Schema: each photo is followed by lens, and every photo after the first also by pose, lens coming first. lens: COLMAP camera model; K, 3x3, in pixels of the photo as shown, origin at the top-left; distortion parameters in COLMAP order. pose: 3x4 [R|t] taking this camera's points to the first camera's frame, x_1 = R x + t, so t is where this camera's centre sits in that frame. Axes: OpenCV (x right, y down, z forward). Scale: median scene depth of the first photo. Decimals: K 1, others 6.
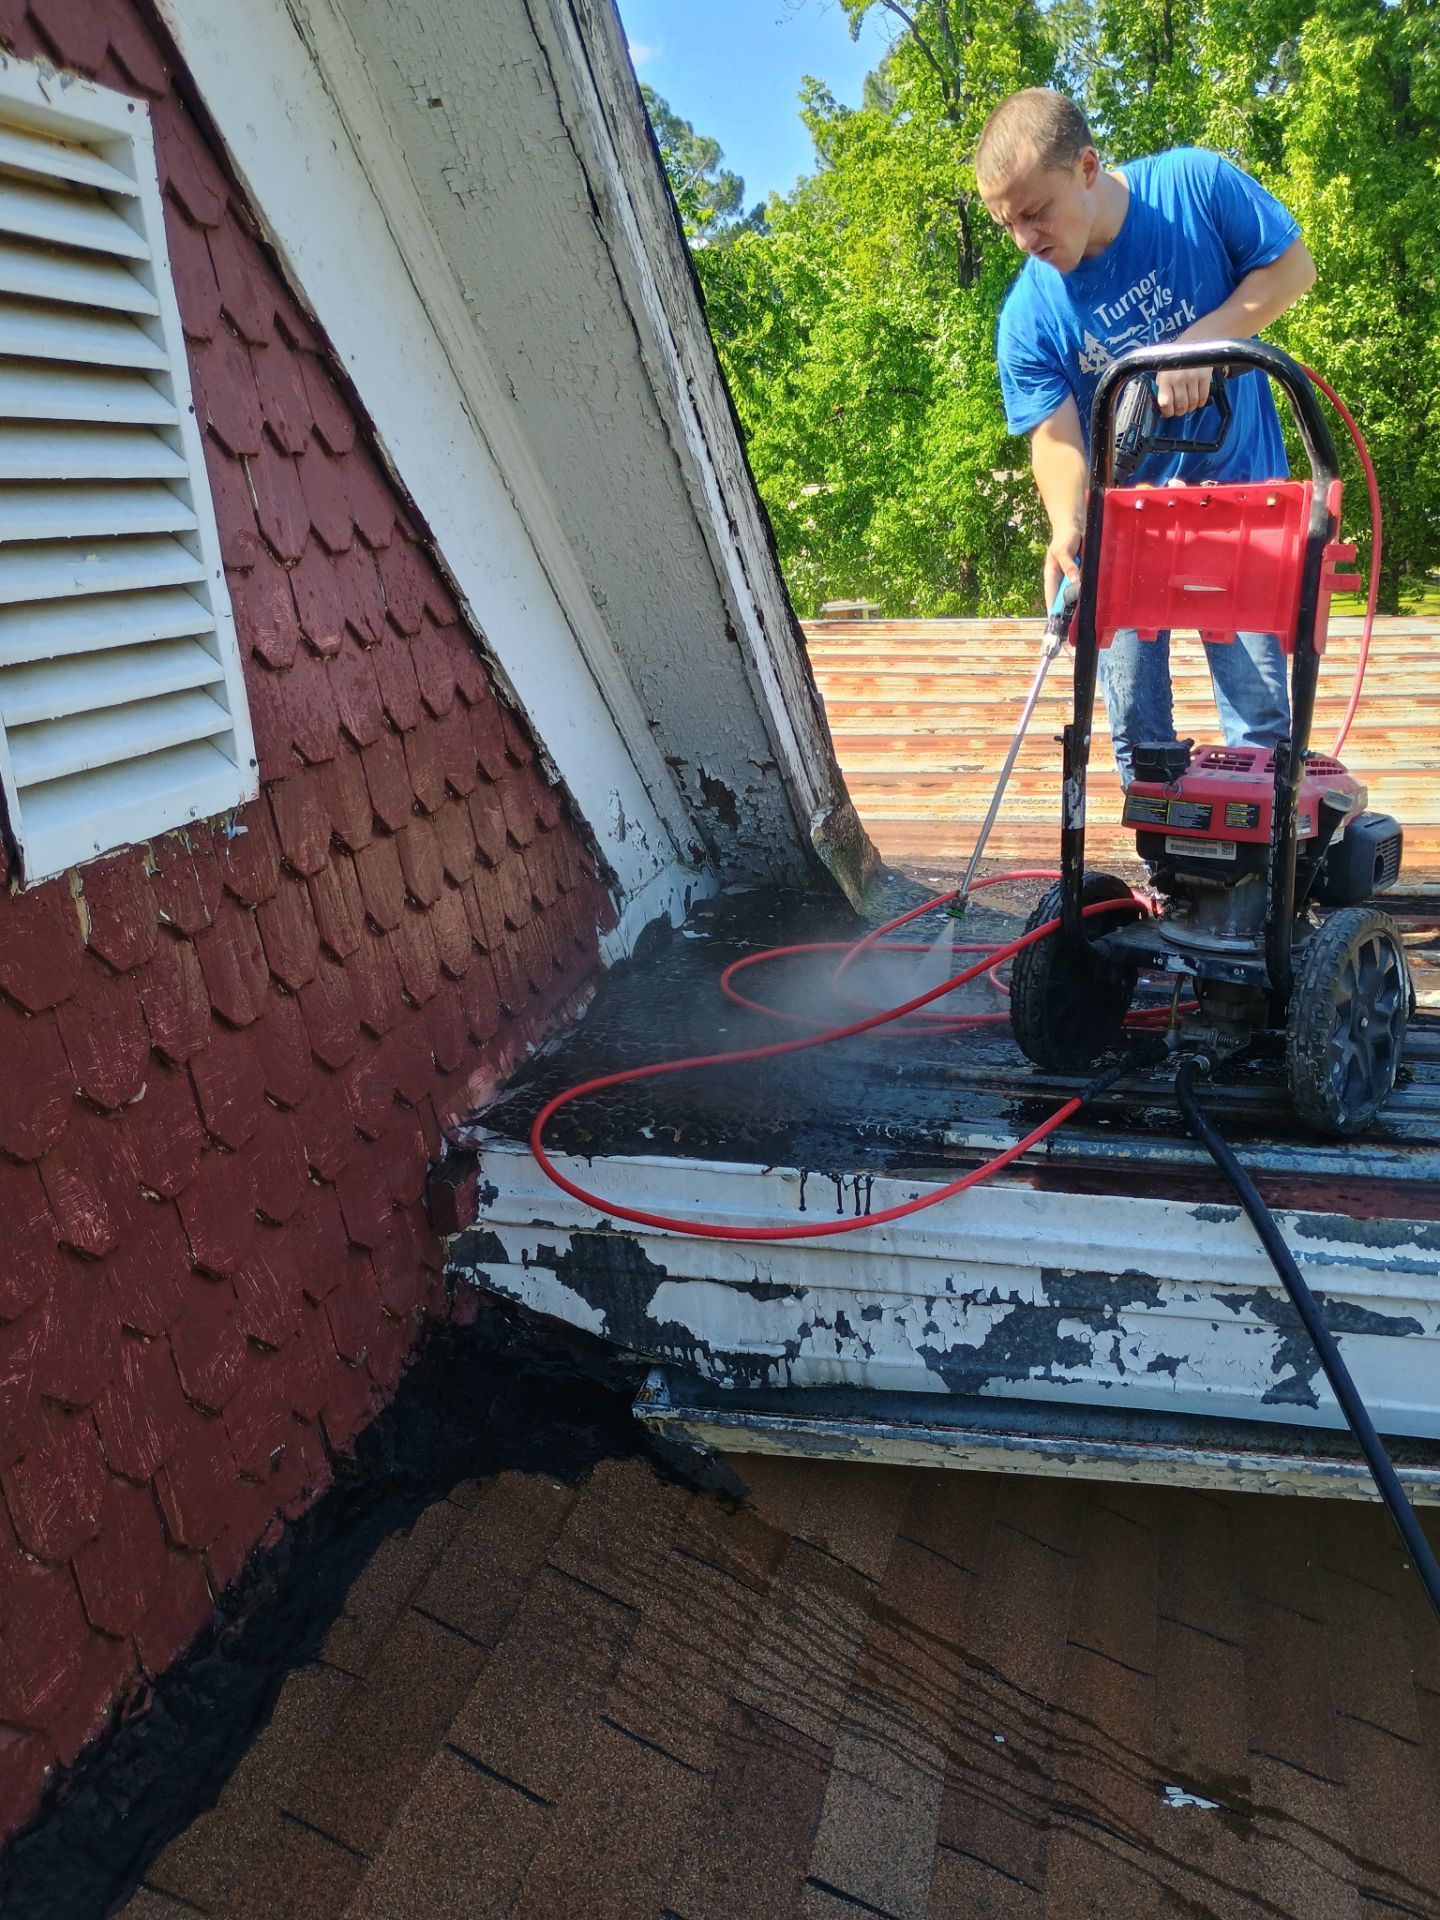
lens RADIAL K [[1628.1, 0, 713.0], [0, 1628.1, 955.3], [0, 0, 1]] dist [0.055779, -0.029825]
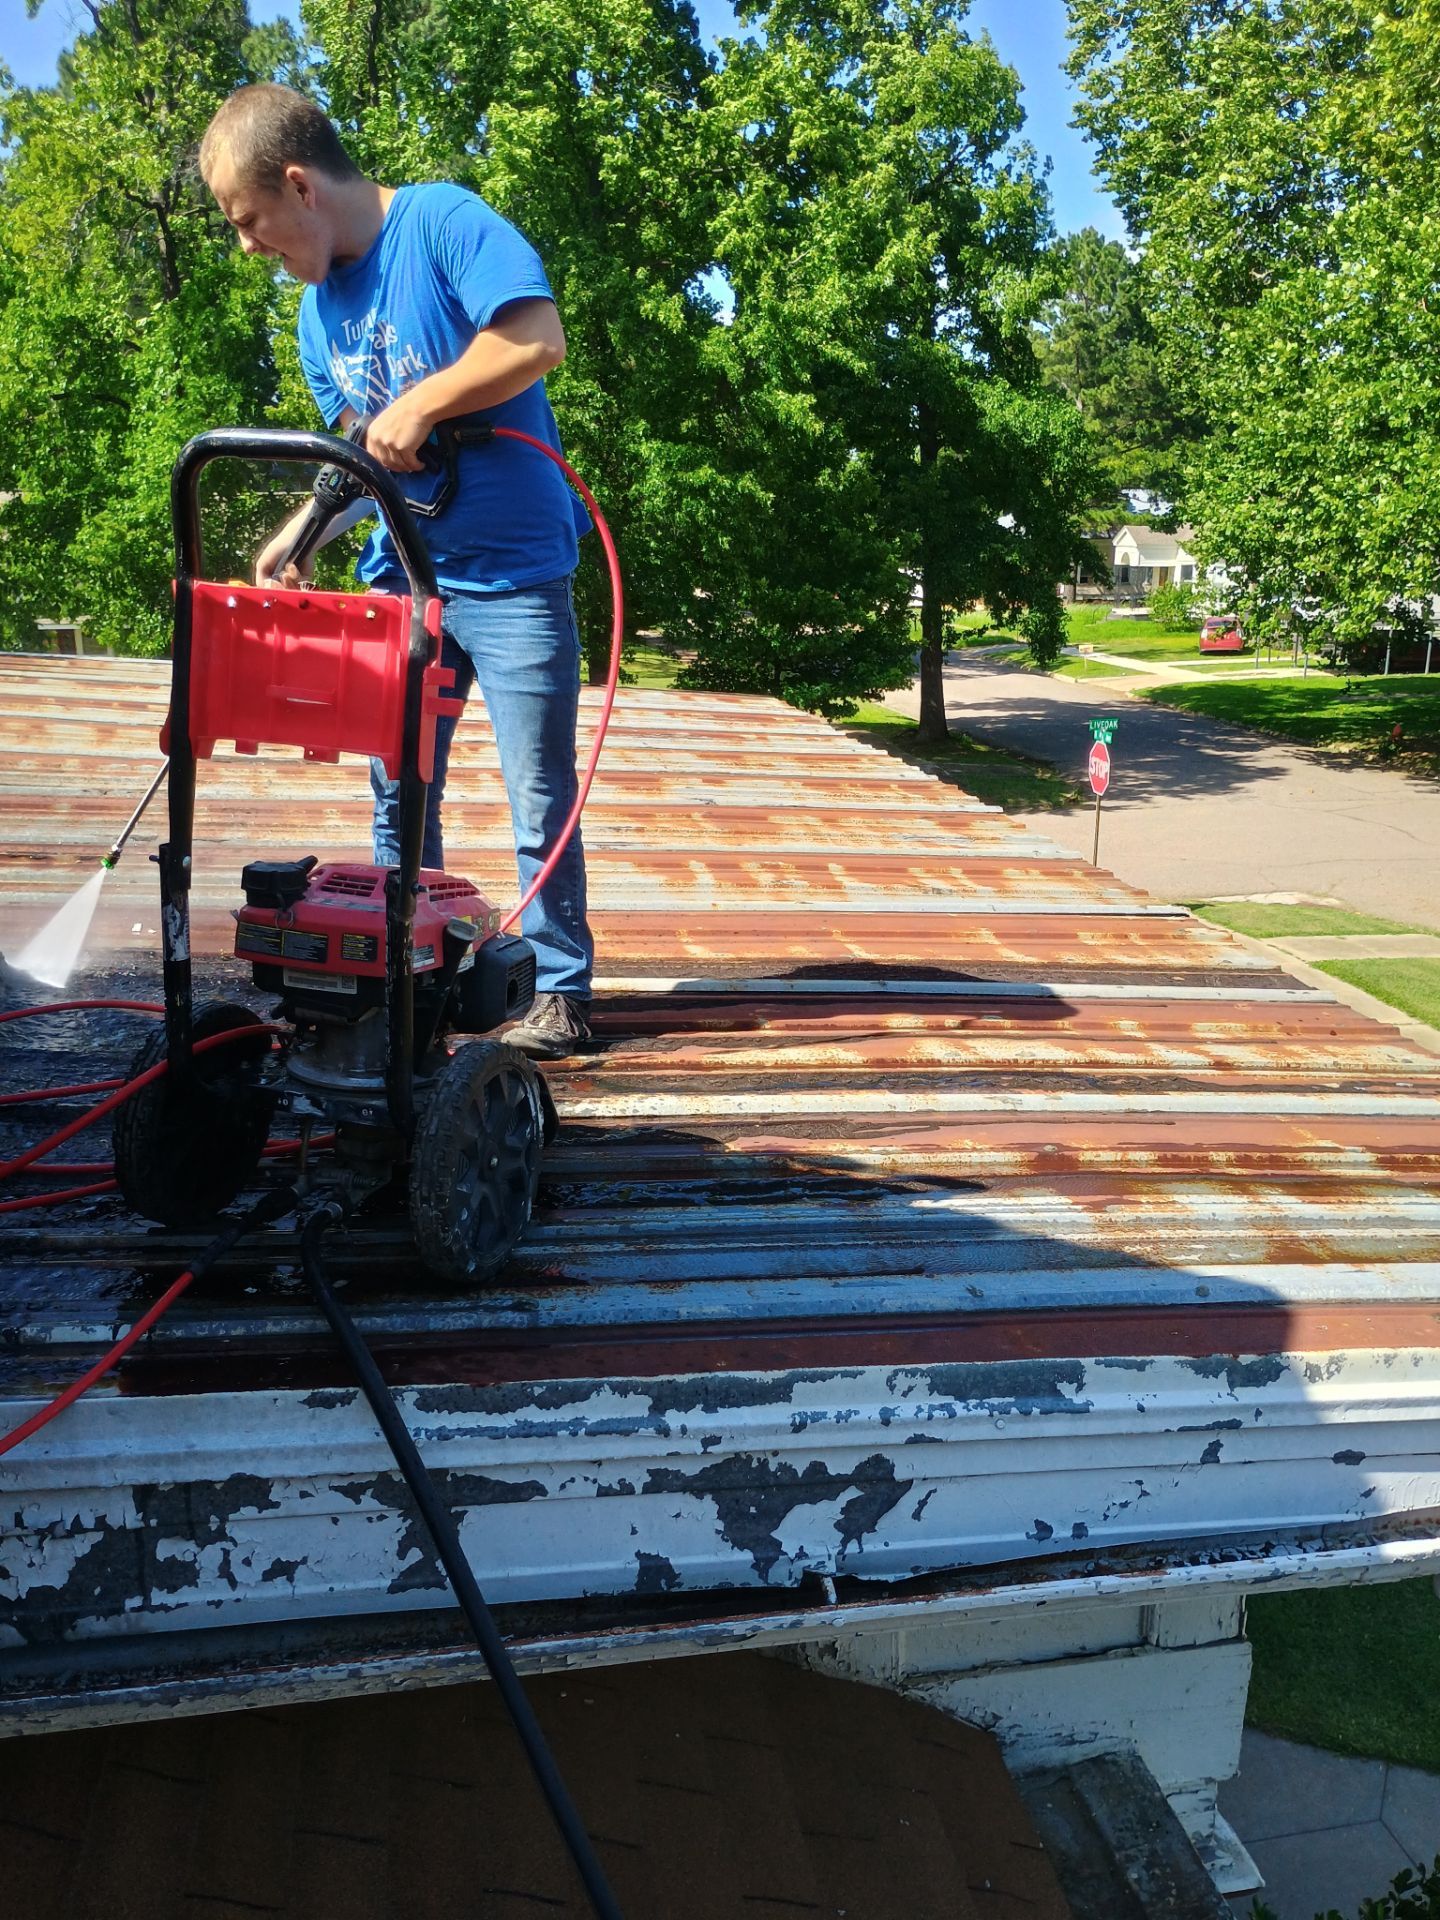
lens RADIAL K [[1628.1, 0, 710.2], [0, 1628.1, 959.8], [0, 0, 1]] dist [0.055779, -0.029825]
pose [[0.905825, -0.022849, 0.423036, 0.115989], [0.027321, 0.999617, -0.004510, -0.070675], [-0.422771, 0.015643, 0.906102, 0.088404]]
